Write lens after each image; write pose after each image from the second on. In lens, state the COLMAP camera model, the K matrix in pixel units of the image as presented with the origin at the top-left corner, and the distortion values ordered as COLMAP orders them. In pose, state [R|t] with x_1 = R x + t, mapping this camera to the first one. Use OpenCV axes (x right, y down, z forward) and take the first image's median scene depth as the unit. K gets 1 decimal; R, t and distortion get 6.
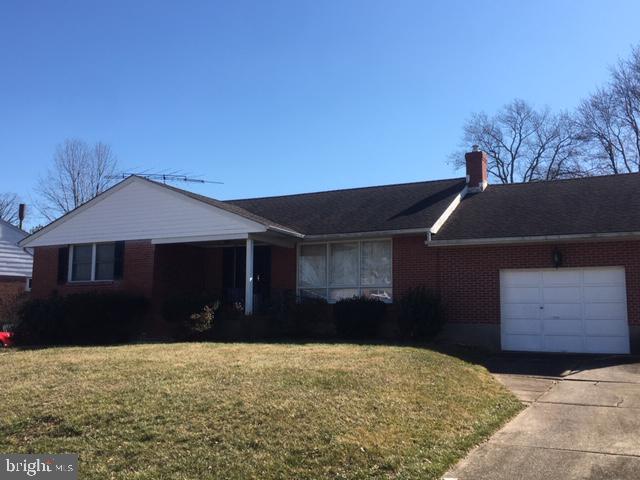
lens RADIAL K [[664.6, 0, 320.0], [0, 664.6, 240.0], [0, 0, 1]] dist [0.050090, 0.004900]
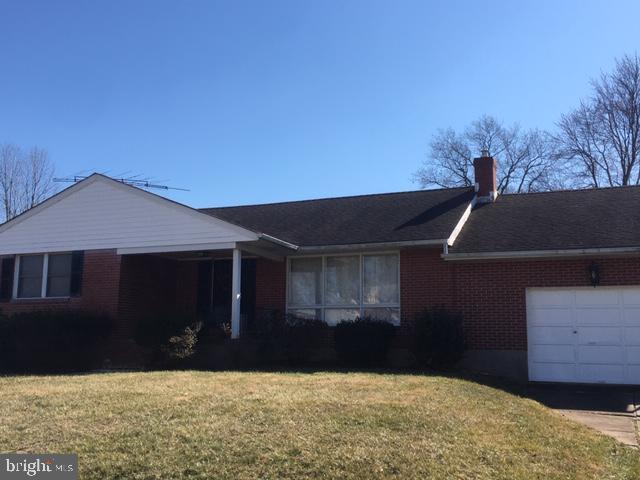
lens RADIAL K [[709.4, 0, 320.0], [0, 709.4, 240.0], [0, 0, 1]] dist [0.054550, -0.010170]
pose [[0.997475, 0.014772, 0.069469, -0.059945], [-0.012524, 0.999388, -0.032673, 0.014358], [-0.069909, 0.031720, 0.997049, 0.080518]]
